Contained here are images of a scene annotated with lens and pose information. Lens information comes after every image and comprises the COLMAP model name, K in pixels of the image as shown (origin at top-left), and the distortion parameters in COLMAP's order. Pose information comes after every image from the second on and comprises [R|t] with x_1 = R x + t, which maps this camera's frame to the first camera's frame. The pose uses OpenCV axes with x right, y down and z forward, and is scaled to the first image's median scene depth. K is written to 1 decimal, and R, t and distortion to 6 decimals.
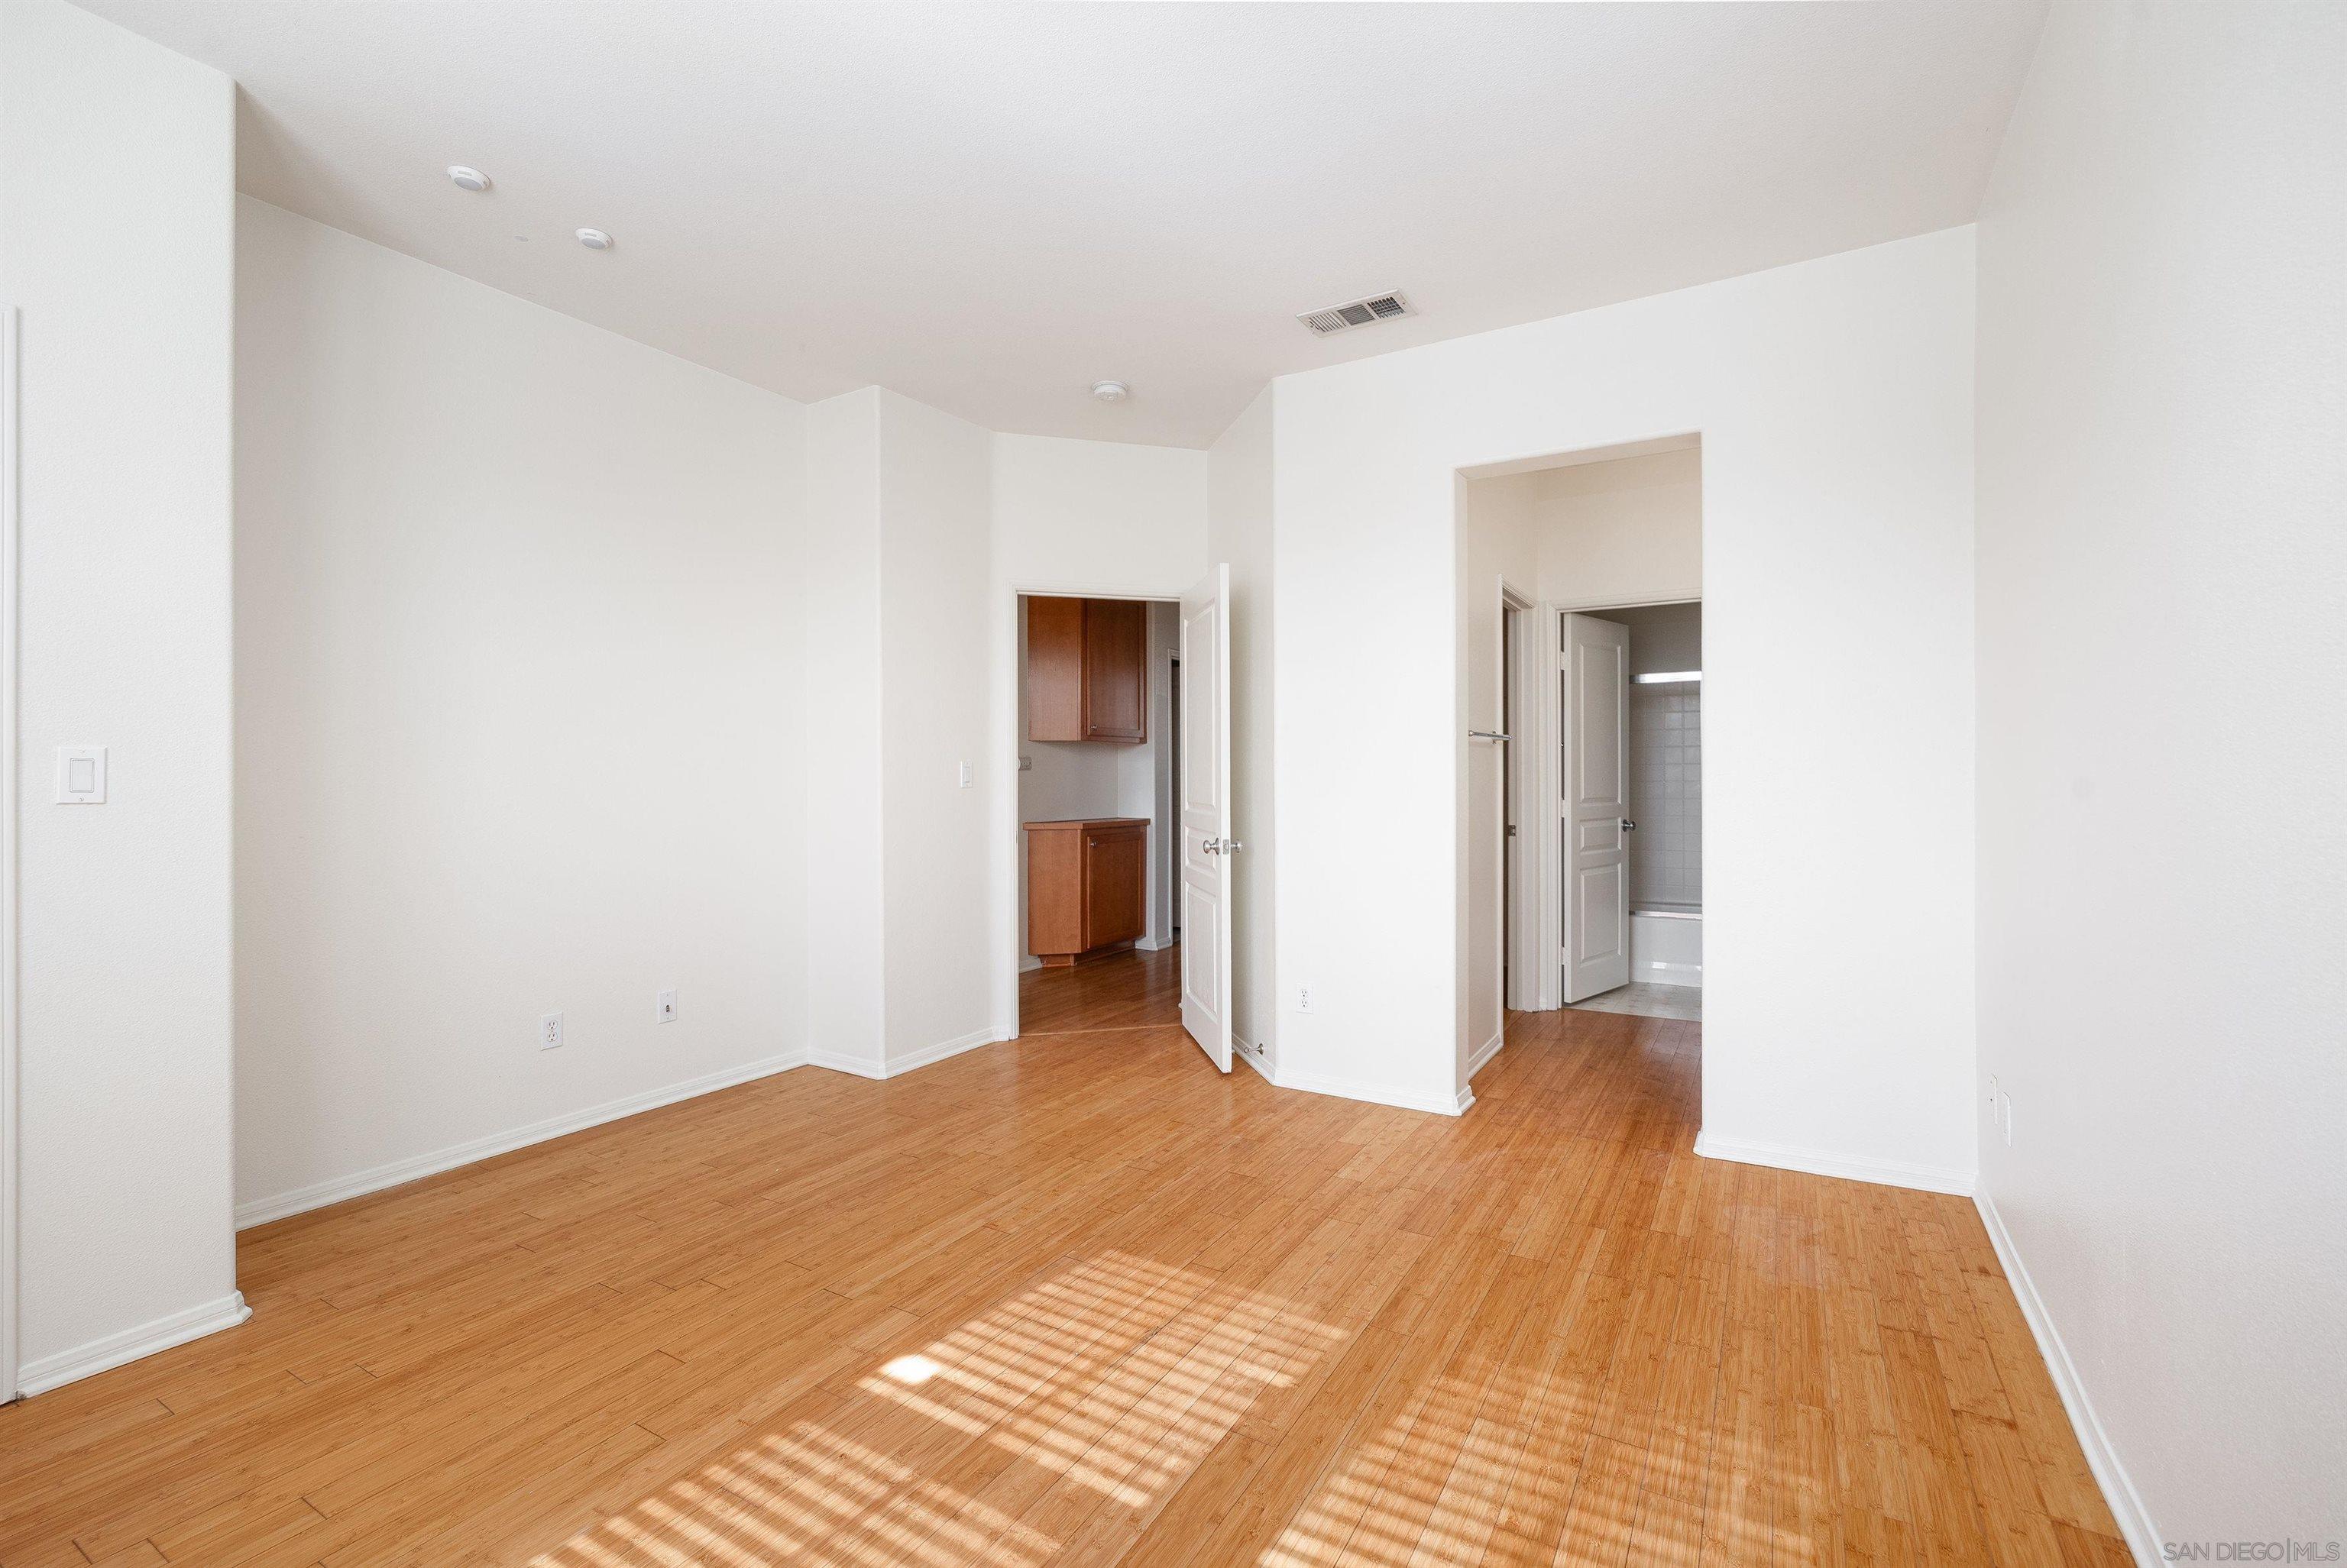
lens RADIAL K [[1033.8, 0, 1170.1], [0, 1033.8, 779.6], [0, 0, 1]] dist [-0.001319, -0.000101]
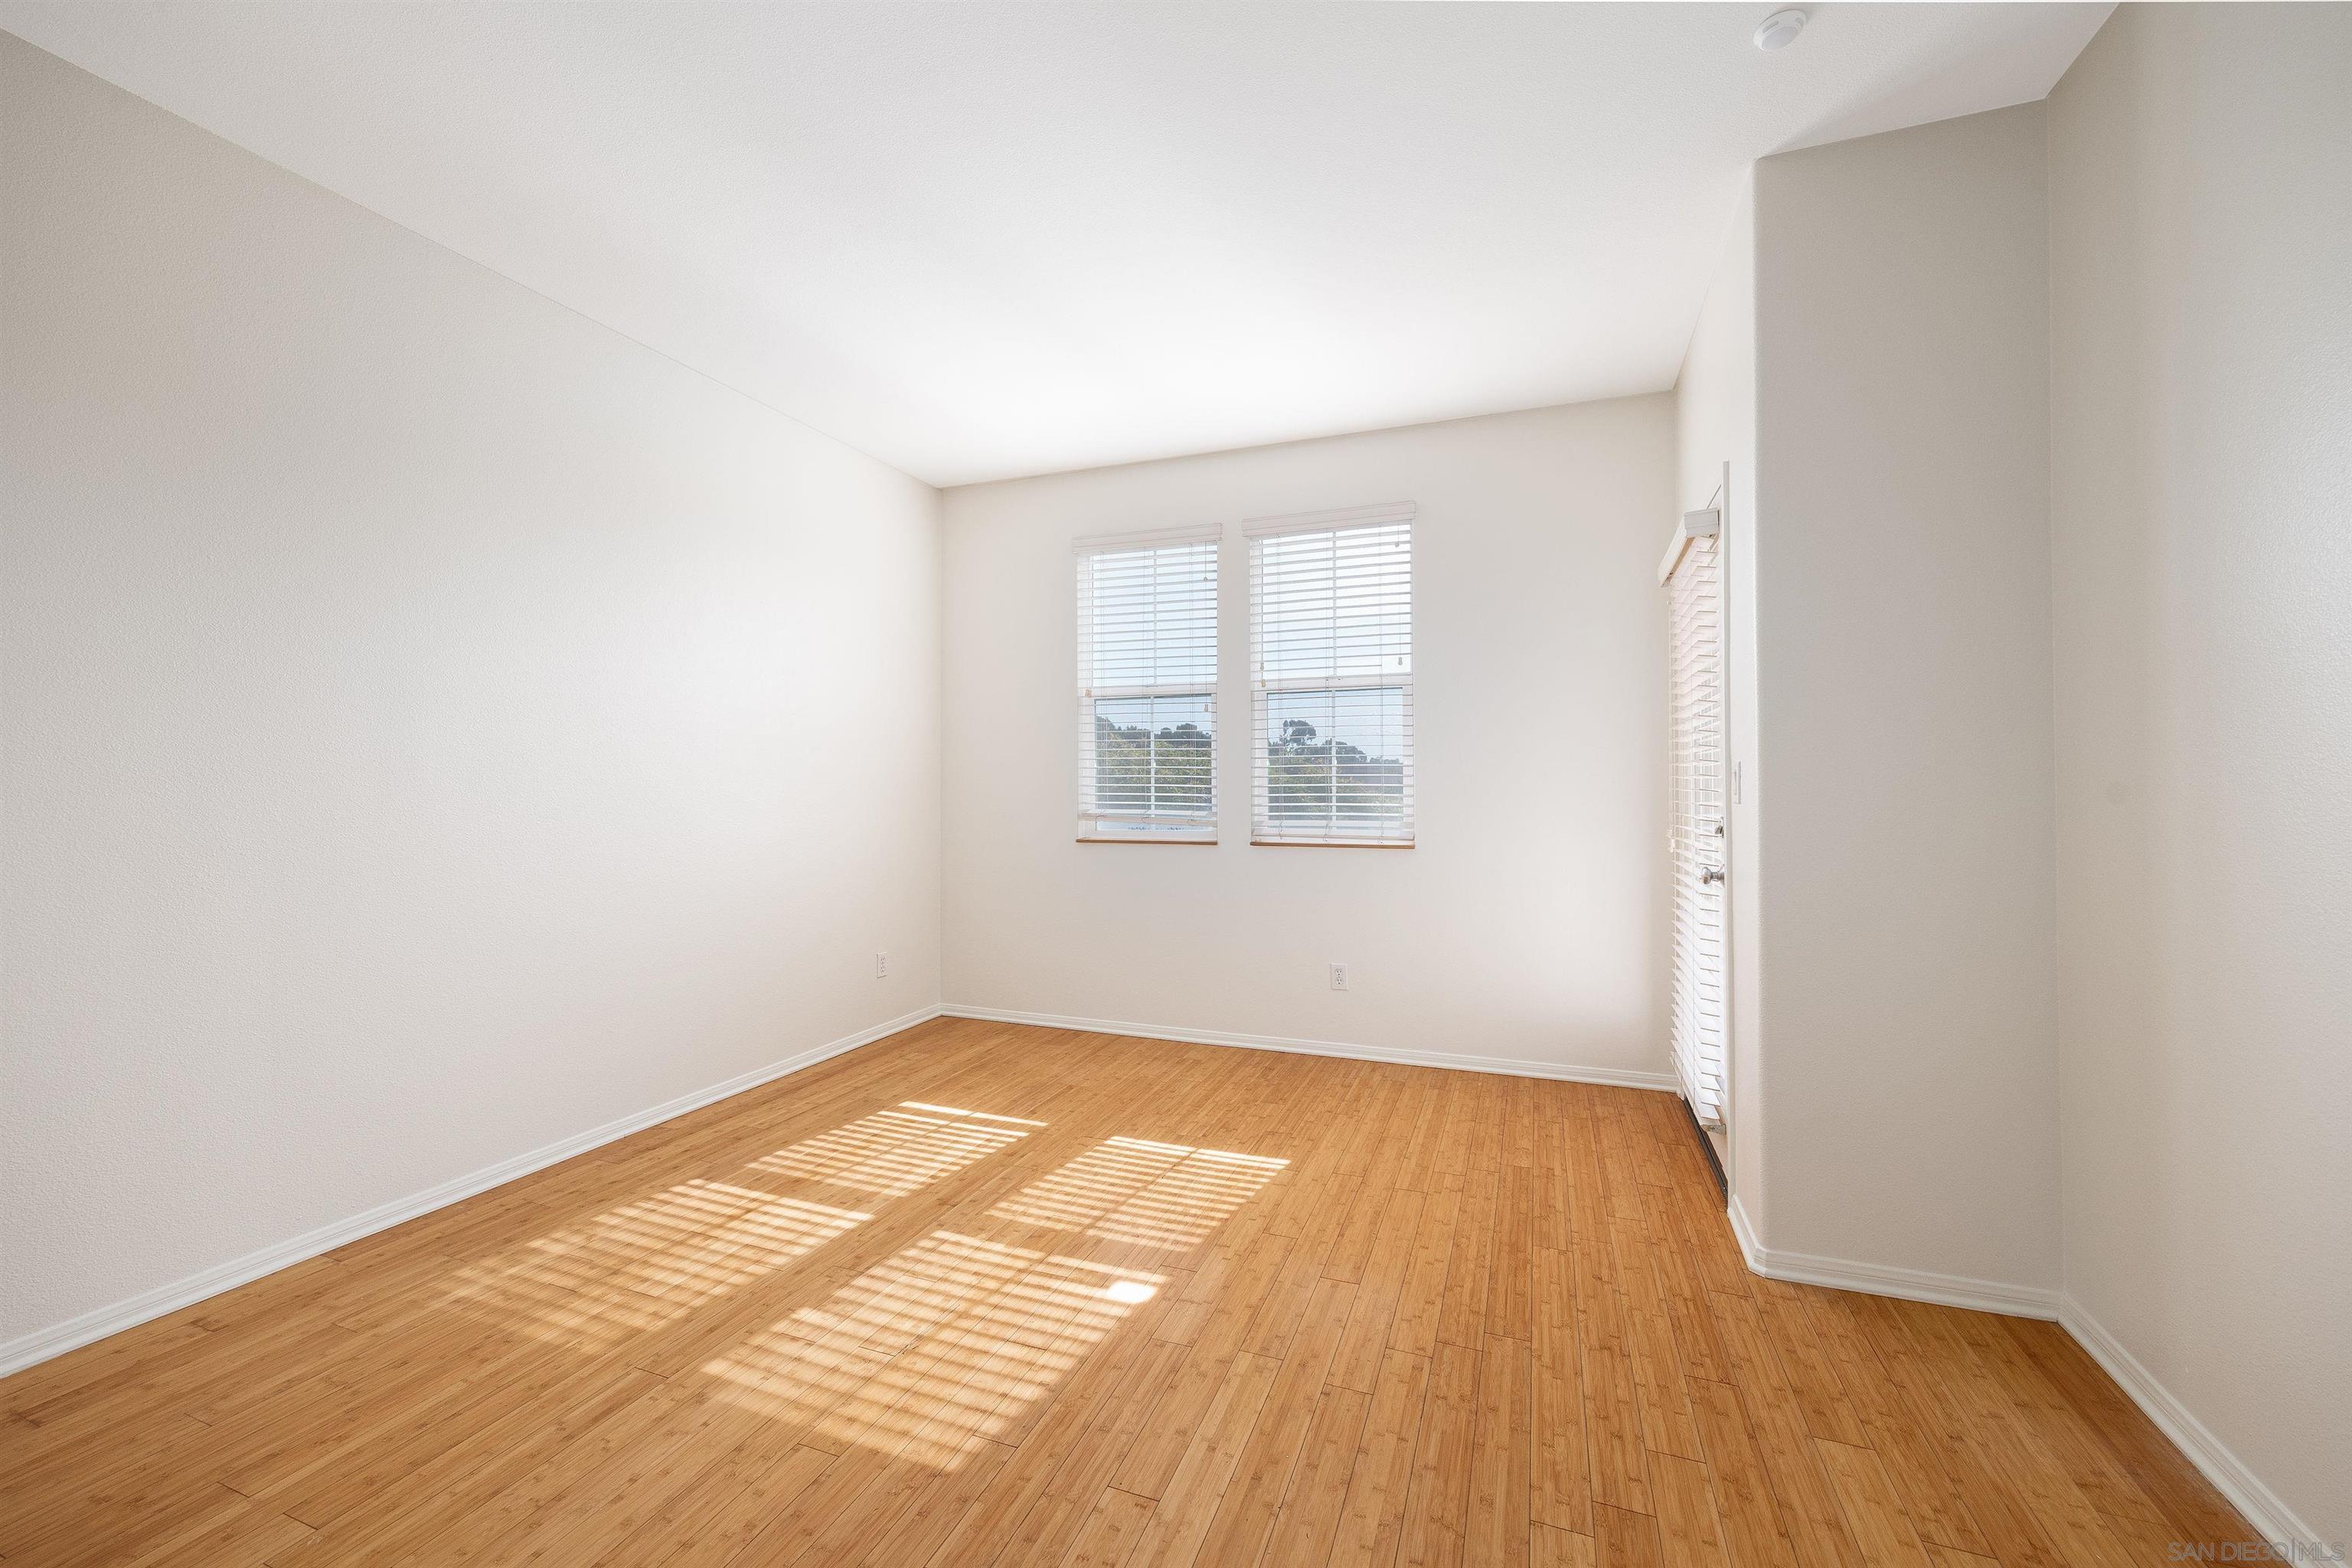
lens RADIAL K [[956.0, 0, 1172.9], [0, 956.0, 781.5], [0, 0, 1]] dist [-0.001656, 0.000102]
pose [[-0.987439, 0.004962, -0.157923, -0.135470], [0.004152, 0.999976, 0.005460, -0.011591], [0.157946, 0.004736, -0.987436, 2.128865]]
